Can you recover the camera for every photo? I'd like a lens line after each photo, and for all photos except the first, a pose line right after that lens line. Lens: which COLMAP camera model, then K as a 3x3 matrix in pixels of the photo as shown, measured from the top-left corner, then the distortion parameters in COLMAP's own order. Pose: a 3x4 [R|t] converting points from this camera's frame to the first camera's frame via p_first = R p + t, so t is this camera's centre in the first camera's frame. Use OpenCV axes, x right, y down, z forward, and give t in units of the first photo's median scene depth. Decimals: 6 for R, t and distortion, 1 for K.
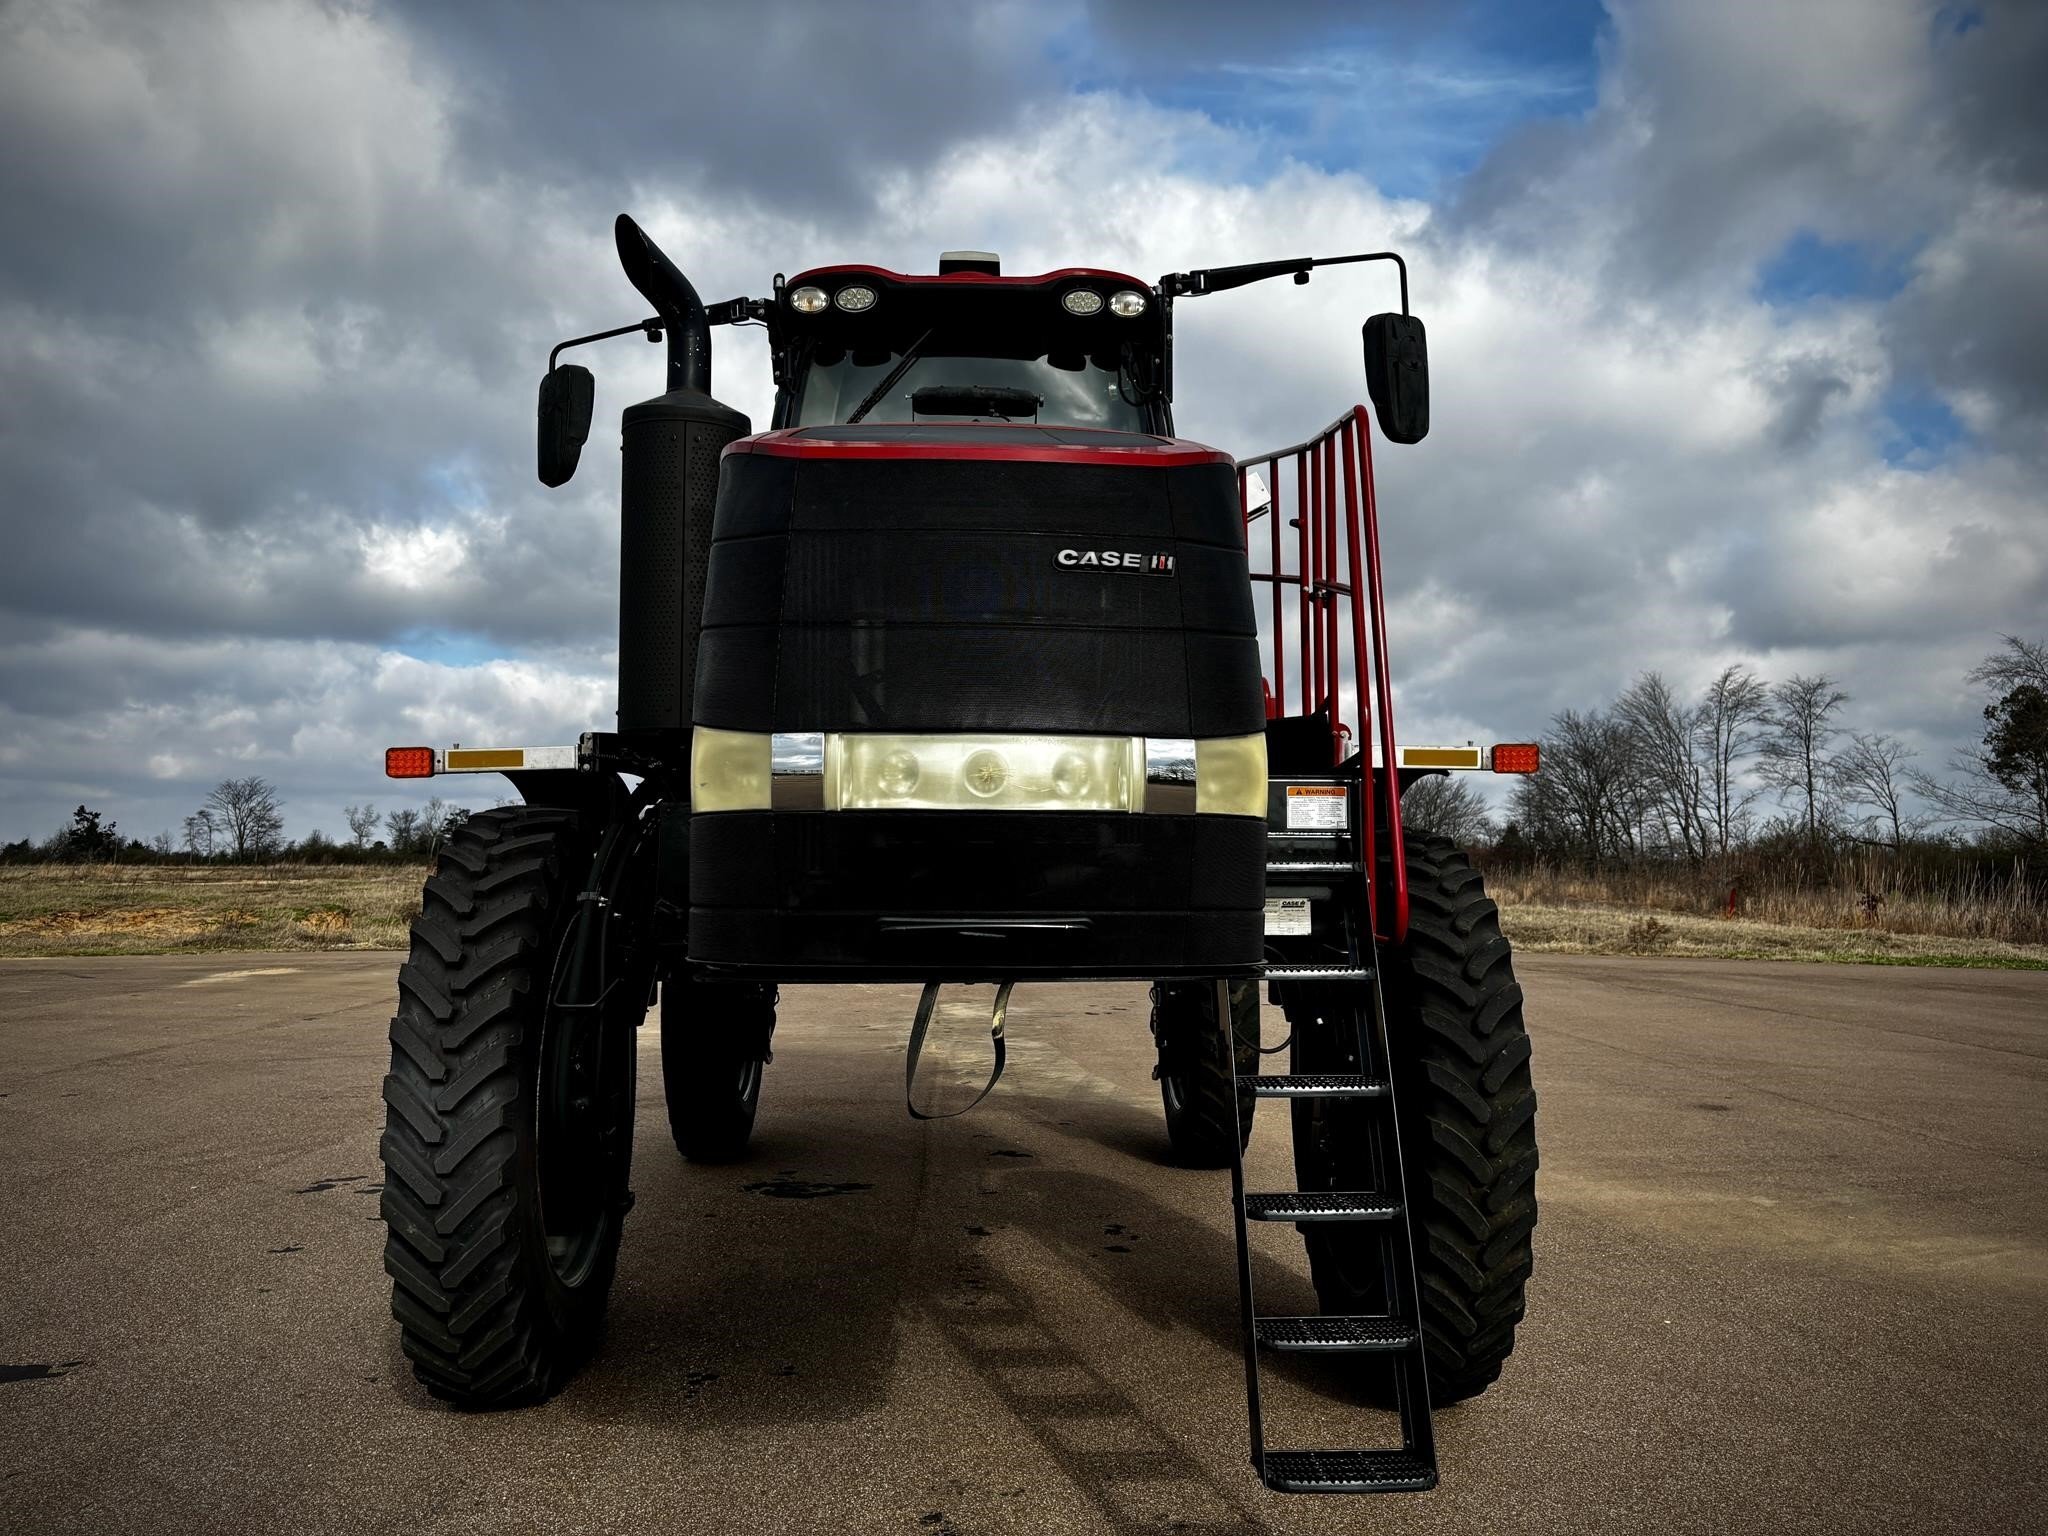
lens RADIAL K [[1573.3, 0, 1043.3], [0, 1573.3, 757.5], [0, 0, 1]] dist [0.025945, -0.001562]
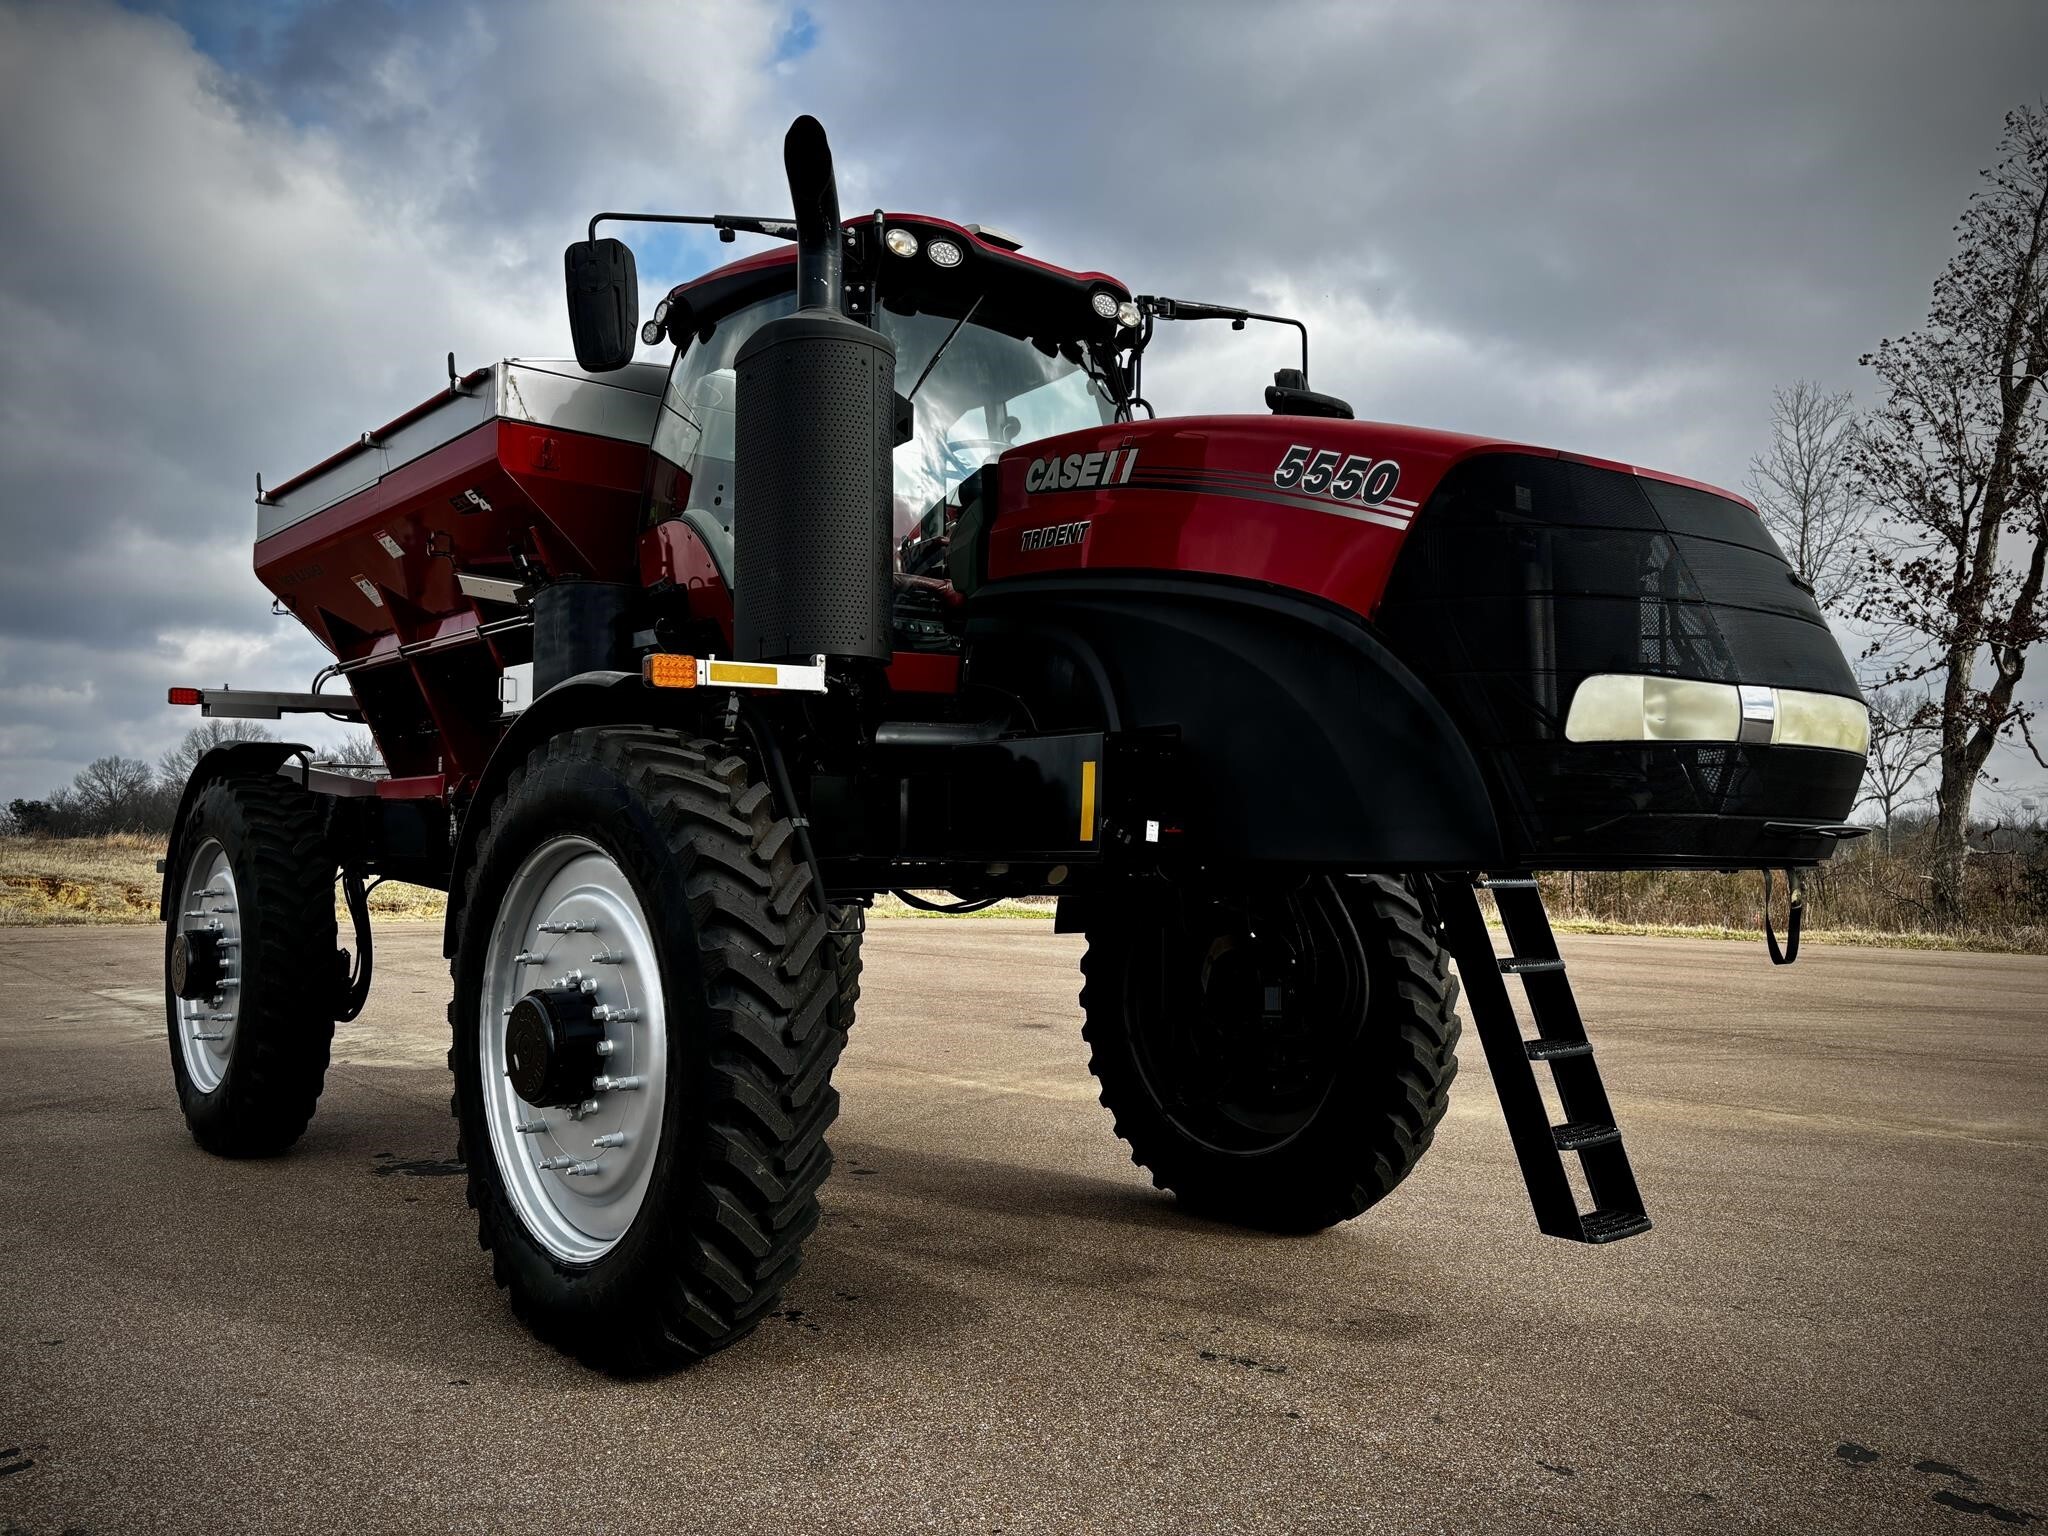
lens RADIAL K [[1573.3, 0, 1043.3], [0, 1573.3, 757.5], [0, 0, 1]] dist [0.025945, -0.001562]
pose [[0.781966, 0.042332, 0.621881, -0.688629], [-0.053179, 0.998584, -0.001107, 0.036411], [-0.621048, -0.032206, 0.783111, 0.136176]]
